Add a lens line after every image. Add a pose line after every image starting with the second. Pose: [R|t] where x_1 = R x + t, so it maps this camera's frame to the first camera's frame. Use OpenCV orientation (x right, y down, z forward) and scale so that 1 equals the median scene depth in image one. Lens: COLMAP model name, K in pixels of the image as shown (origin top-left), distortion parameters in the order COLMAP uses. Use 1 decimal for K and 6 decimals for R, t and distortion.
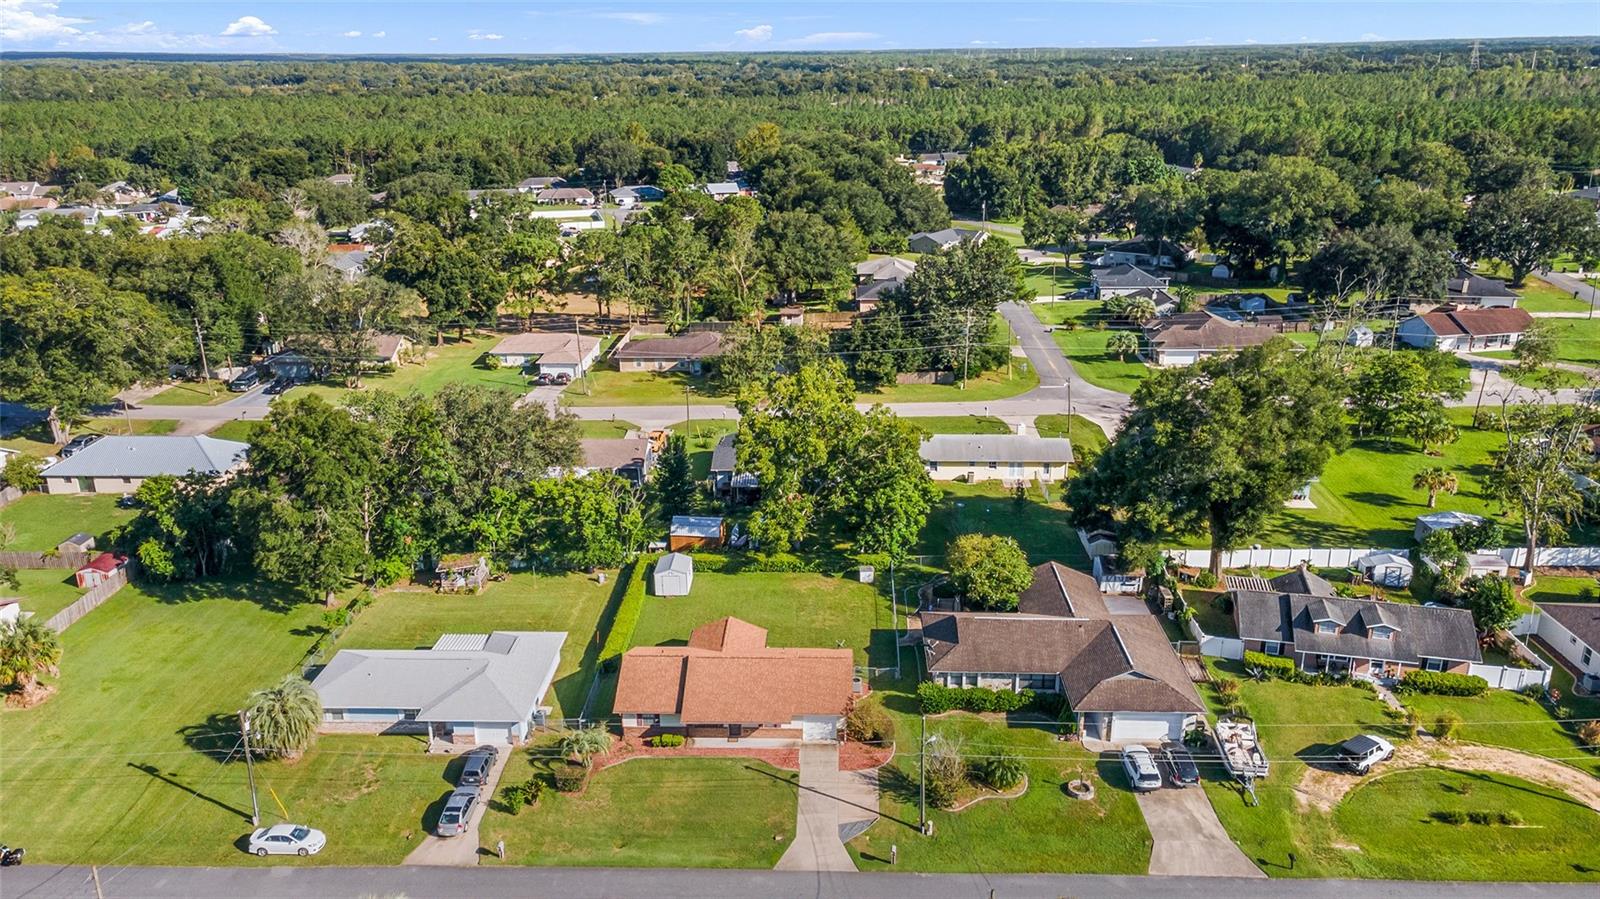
lens RADIAL K [[1156.9, 0, 795.0], [0, 1156.9, 449.0], [0, 0, 1]] dist [0.029278, 0.011063]
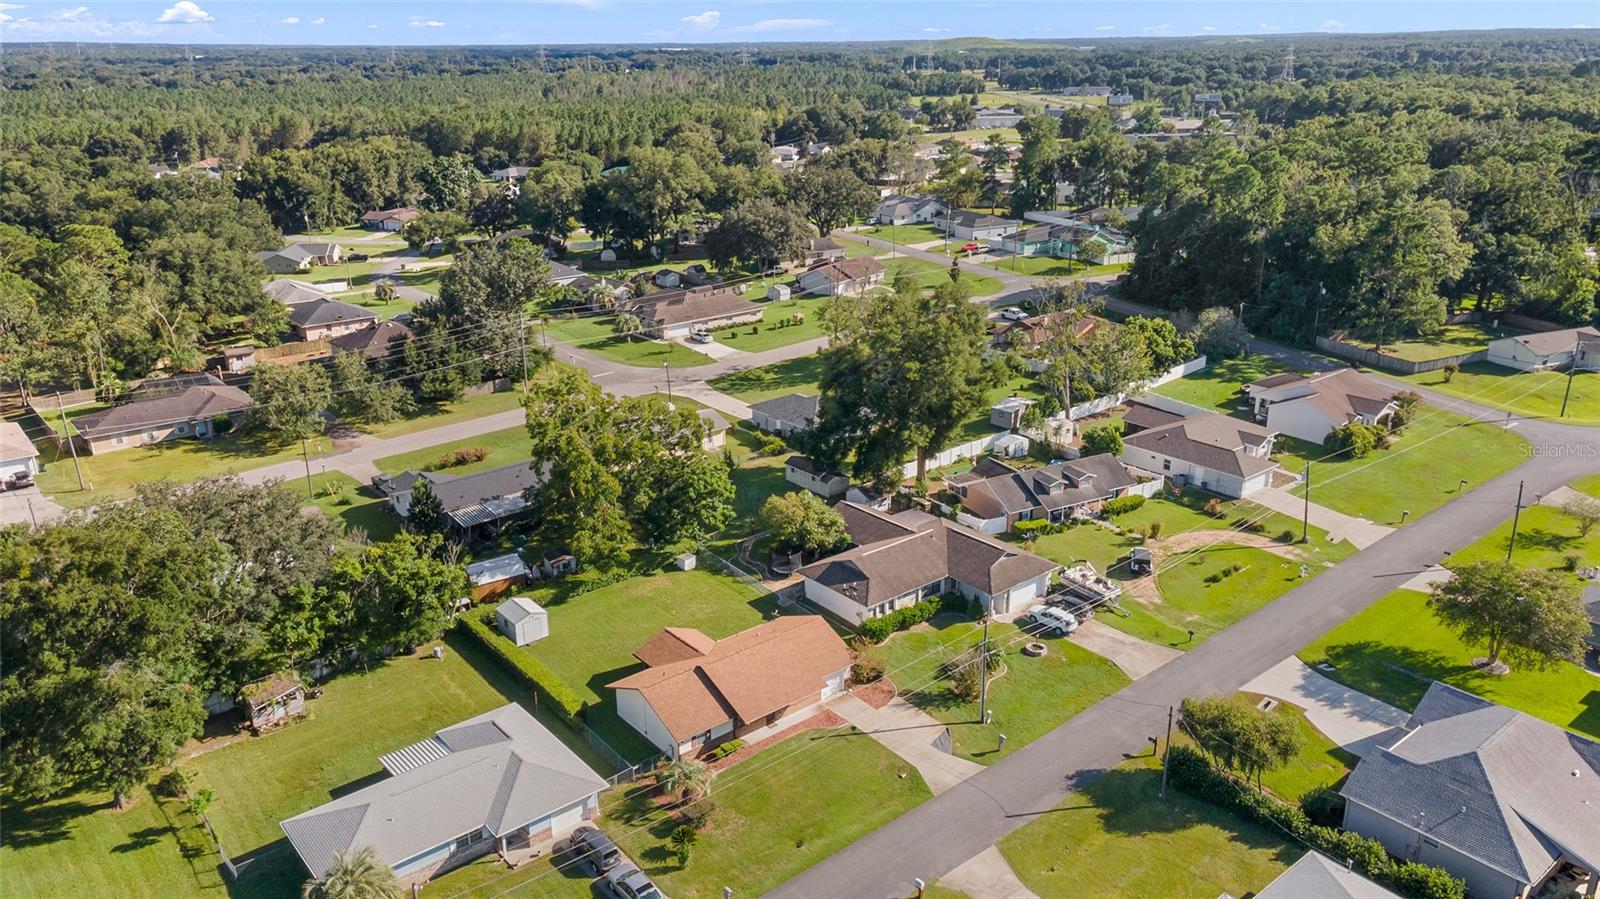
lens RADIAL K [[1156.9, 0, 795.0], [0, 1156.9, 449.0], [0, 0, 1]] dist [0.029278, 0.011063]
pose [[0.745385, -0.216965, 0.630339, -0.489333], [0.217829, 0.972921, 0.077298, -0.047158], [-0.630041, 0.079689, 0.772462, 0.138772]]
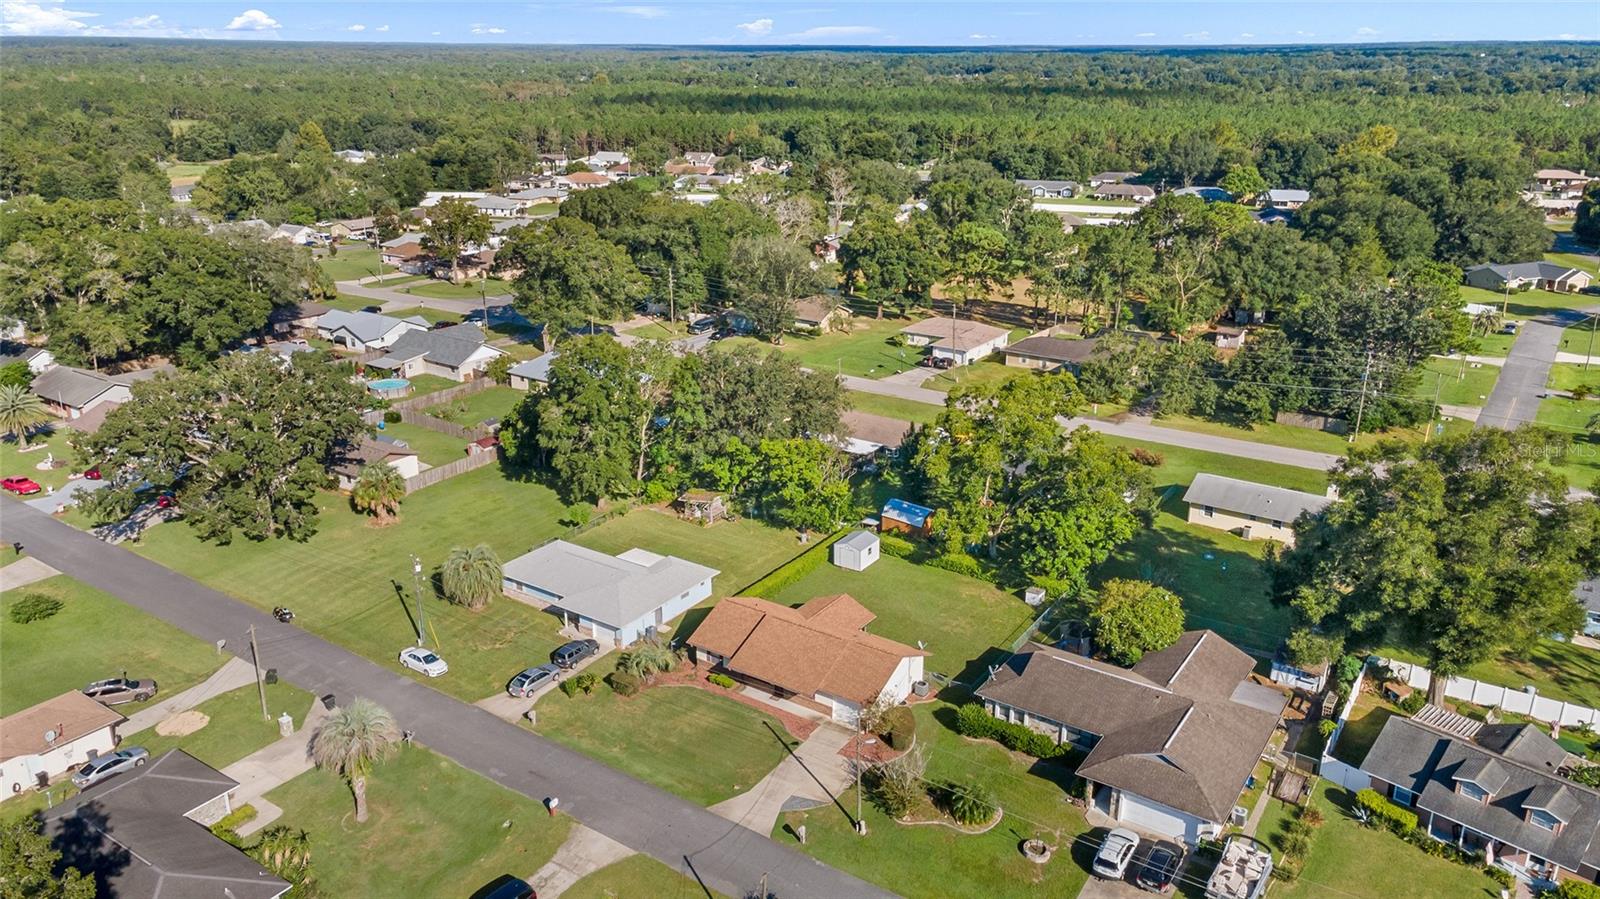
lens RADIAL K [[1156.9, 0, 795.0], [0, 1156.9, 449.0], [0, 0, 1]] dist [0.029278, 0.011063]
pose [[0.844577, 0.185774, -0.502174, 0.355416], [-0.182268, 0.981619, 0.056594, -0.030578], [0.503457, 0.043732, 0.862913, 0.057962]]
